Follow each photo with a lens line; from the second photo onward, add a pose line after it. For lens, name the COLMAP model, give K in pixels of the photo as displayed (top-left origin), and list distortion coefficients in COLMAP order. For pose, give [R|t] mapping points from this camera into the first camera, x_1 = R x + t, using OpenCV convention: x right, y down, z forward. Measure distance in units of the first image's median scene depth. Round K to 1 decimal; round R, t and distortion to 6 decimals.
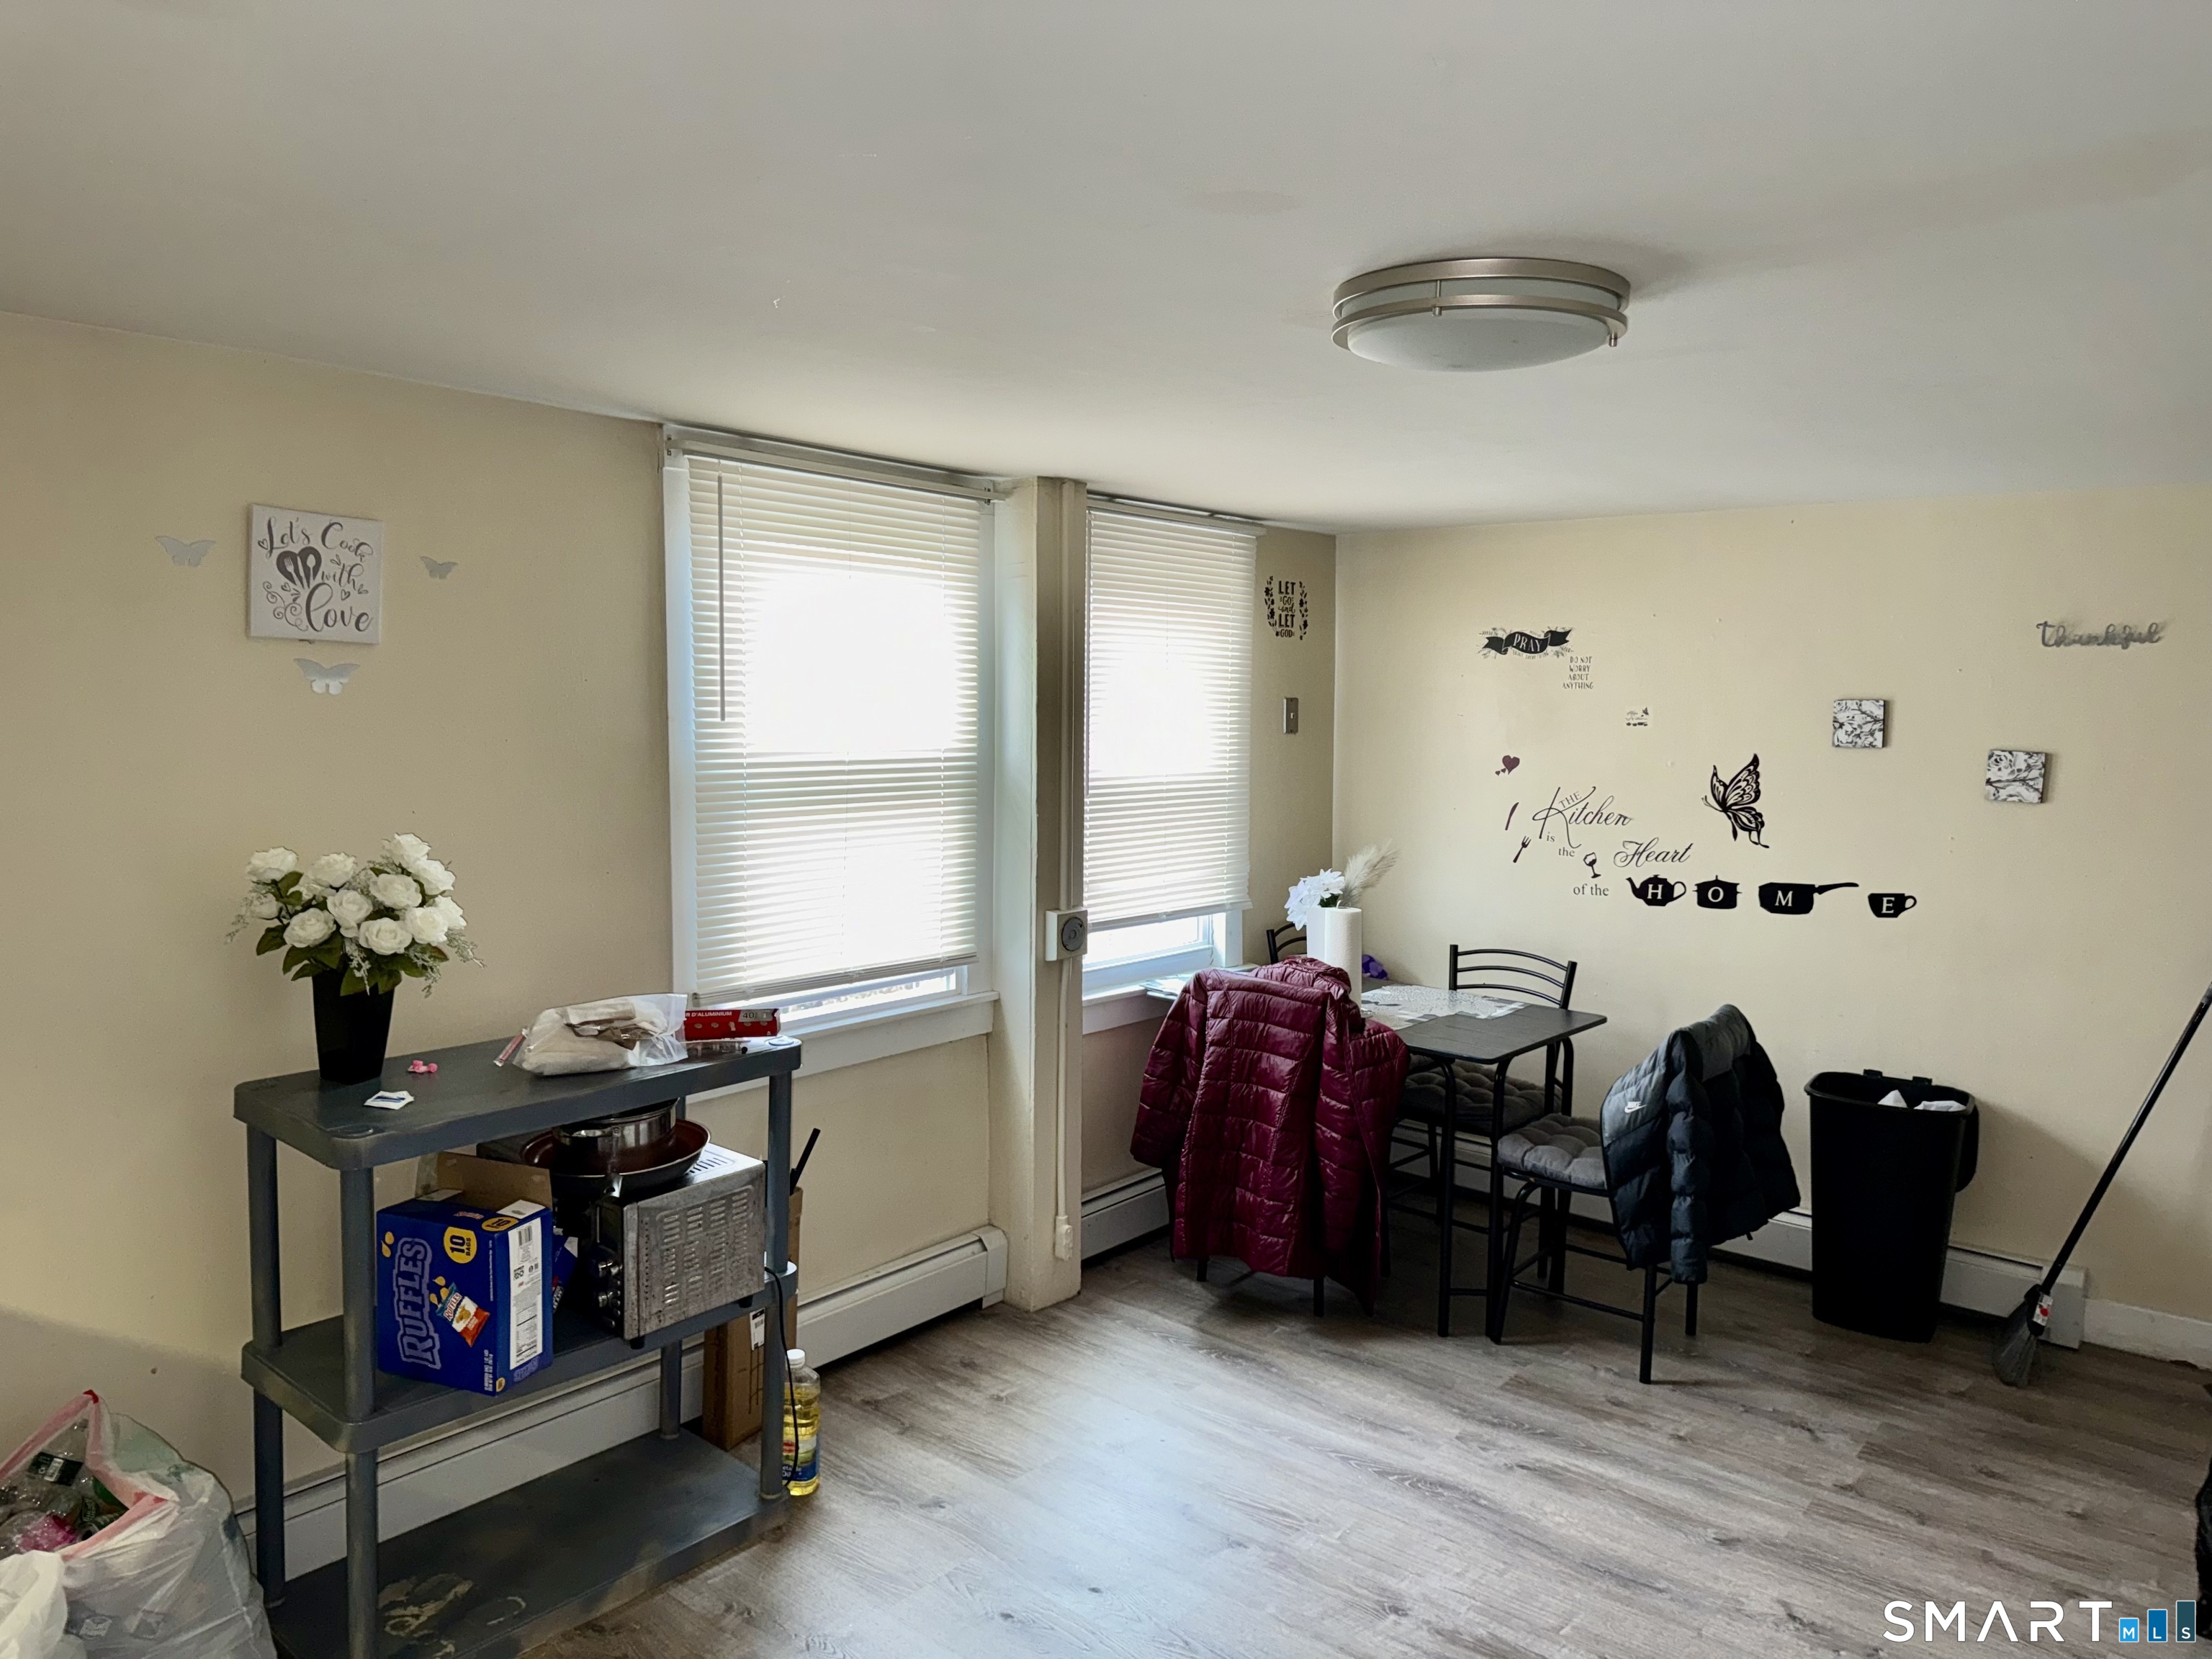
lens RADIAL K [[1524.8, 0, 1097.5], [0, 1524.8, 815.7], [0, 0, 1]] dist [-0.008583, -0.017559]
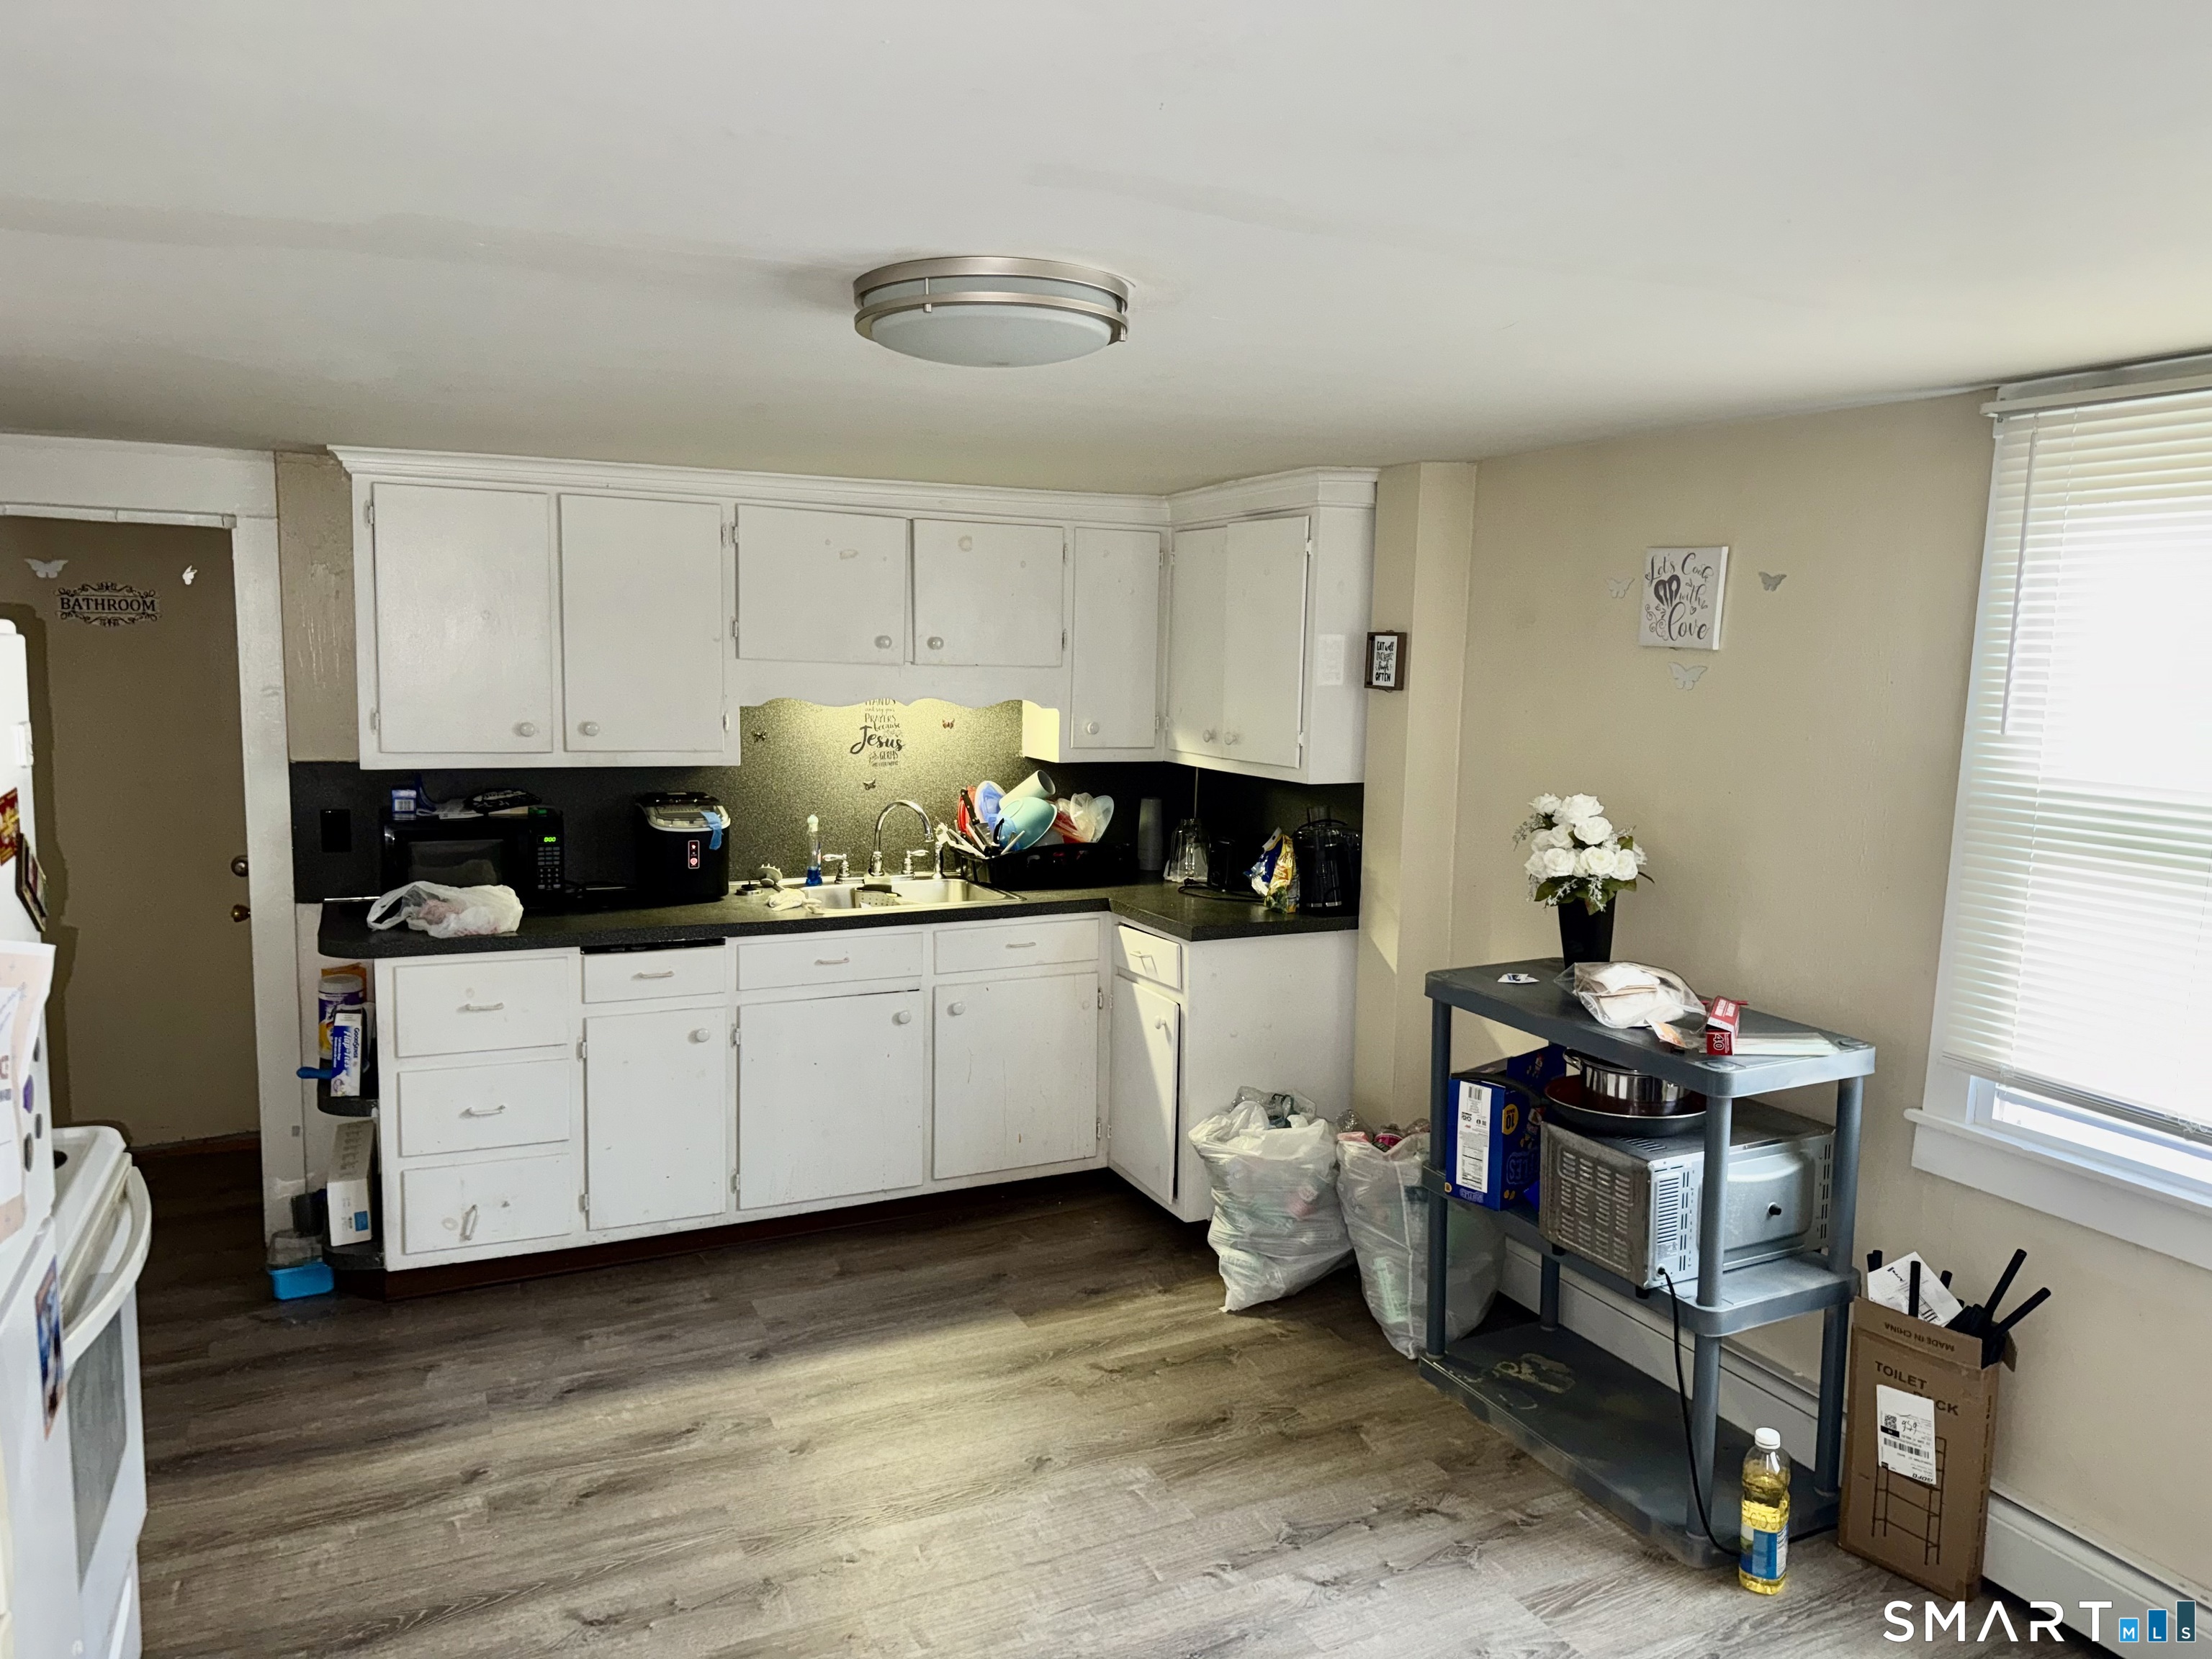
lens RADIAL K [[1524.8, 0, 1102.6], [0, 1524.8, 829.7], [0, 0, 1]] dist [-0.008583, -0.017559]
pose [[-0.424135, 0.082948, -0.901792, 0.844784], [-0.101149, 0.985226, 0.138195, -0.090901], [0.899933, 0.149828, -0.409479, 1.094180]]
